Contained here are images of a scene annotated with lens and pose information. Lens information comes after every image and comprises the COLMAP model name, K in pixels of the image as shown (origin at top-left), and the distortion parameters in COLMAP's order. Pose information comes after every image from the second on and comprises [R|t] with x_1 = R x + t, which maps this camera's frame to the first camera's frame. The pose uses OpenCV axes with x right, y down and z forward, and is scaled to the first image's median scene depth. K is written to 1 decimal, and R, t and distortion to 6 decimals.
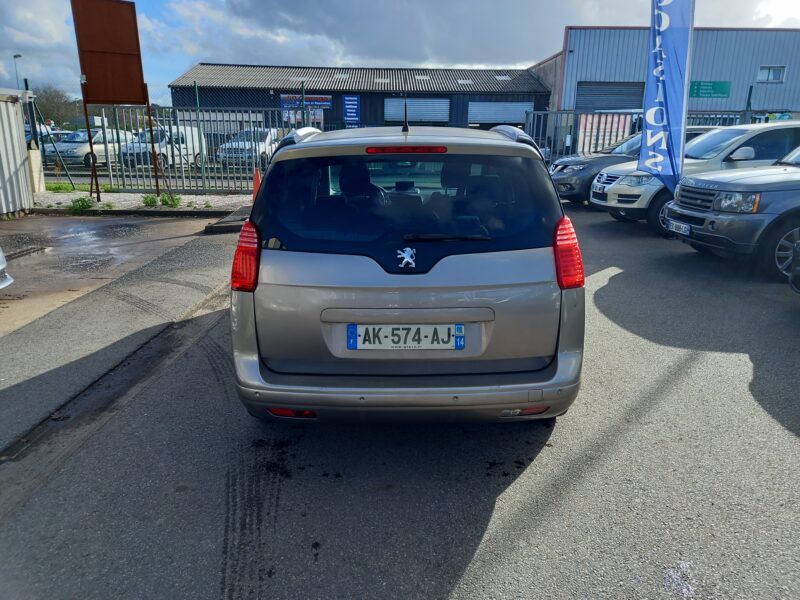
lens RADIAL K [[581.6, 0, 404.0], [0, 581.6, 296.0], [0, 0, 1]] dist [0.065054, -0.054051]
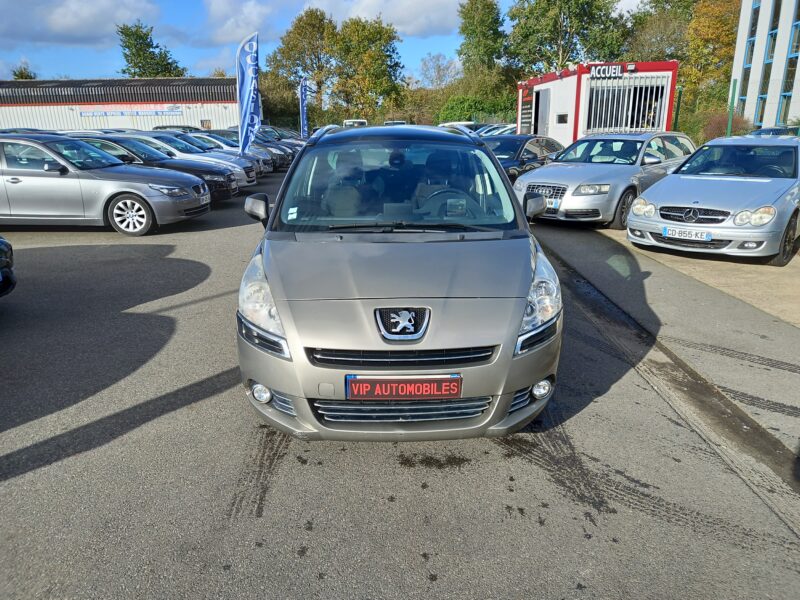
lens RADIAL K [[581.6, 0, 402.4], [0, 581.6, 305.2], [0, 0, 1]] dist [0.065054, -0.054051]
pose [[-0.999688, 0.018352, -0.016937, 0.004188], [0.006311, 0.841853, 0.539670, -0.220364], [0.024162, 0.539395, -0.841706, 0.781907]]
